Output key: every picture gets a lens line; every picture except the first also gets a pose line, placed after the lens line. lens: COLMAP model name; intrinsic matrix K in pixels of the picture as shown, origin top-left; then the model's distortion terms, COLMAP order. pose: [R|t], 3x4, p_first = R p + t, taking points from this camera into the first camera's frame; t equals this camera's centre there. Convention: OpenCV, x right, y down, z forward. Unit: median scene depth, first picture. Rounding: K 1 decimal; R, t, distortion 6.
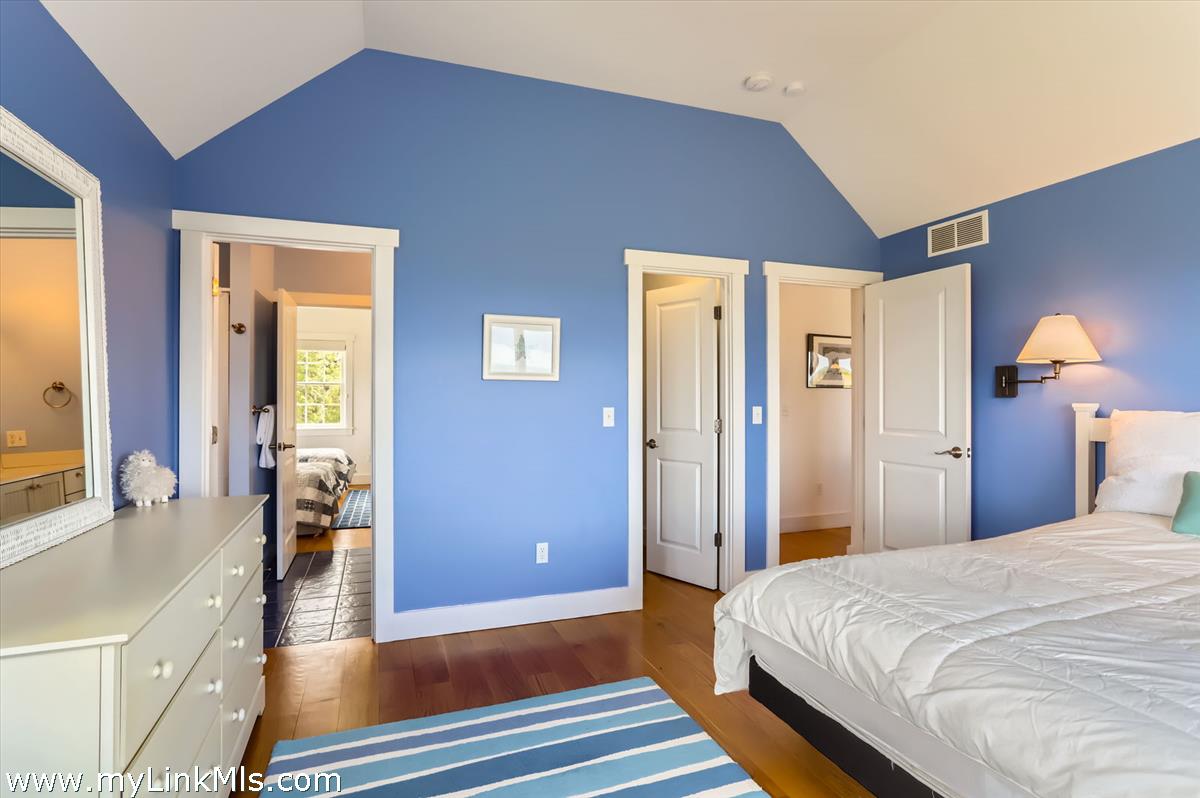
lens RADIAL K [[586.0, 0, 598.9], [0, 586.0, 389.6], [0, 0, 1]] dist [-0.024137, 0.000491]
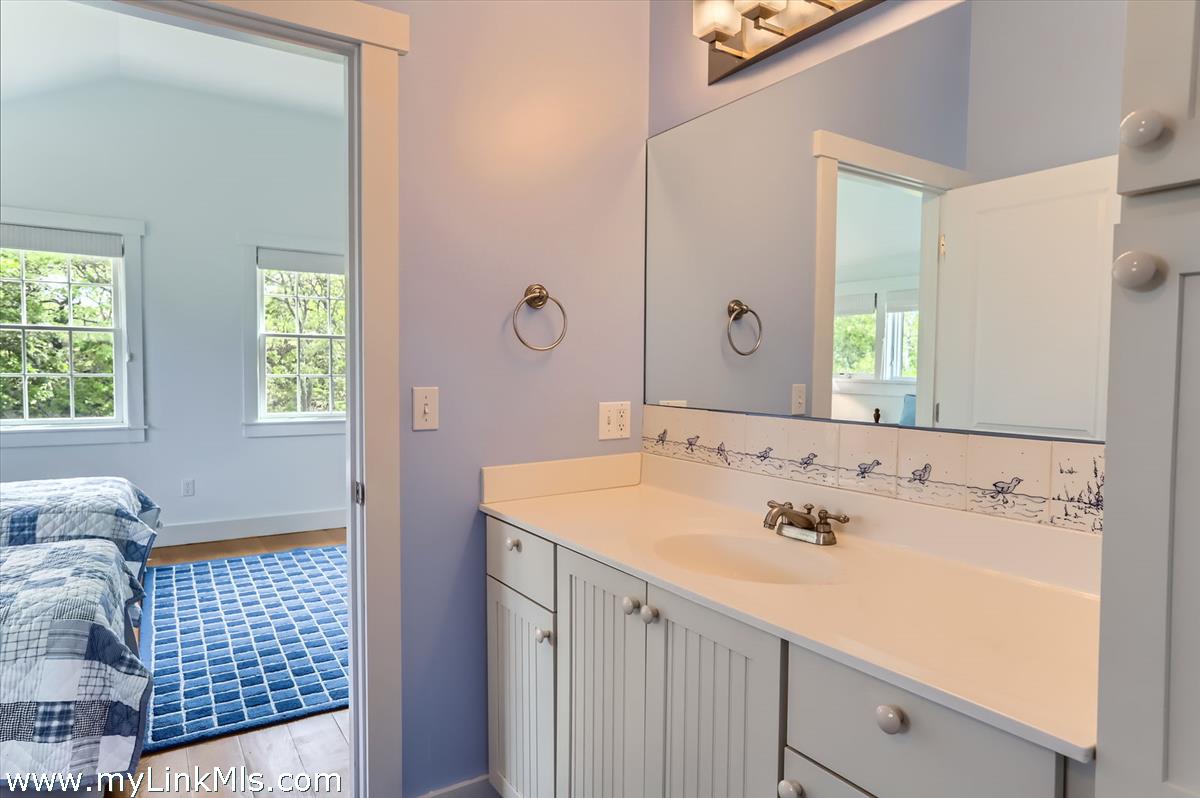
lens RADIAL K [[708.4, 0, 600.0], [0, 708.4, 399.0], [0, 0, 1]] dist [0.001897, 0.001194]
pose [[0.976270, 0.001521, 0.216552, -0.236740], [-0.014367, 0.998227, 0.057761, 0.008149], [-0.216081, -0.059502, 0.974561, 0.463983]]
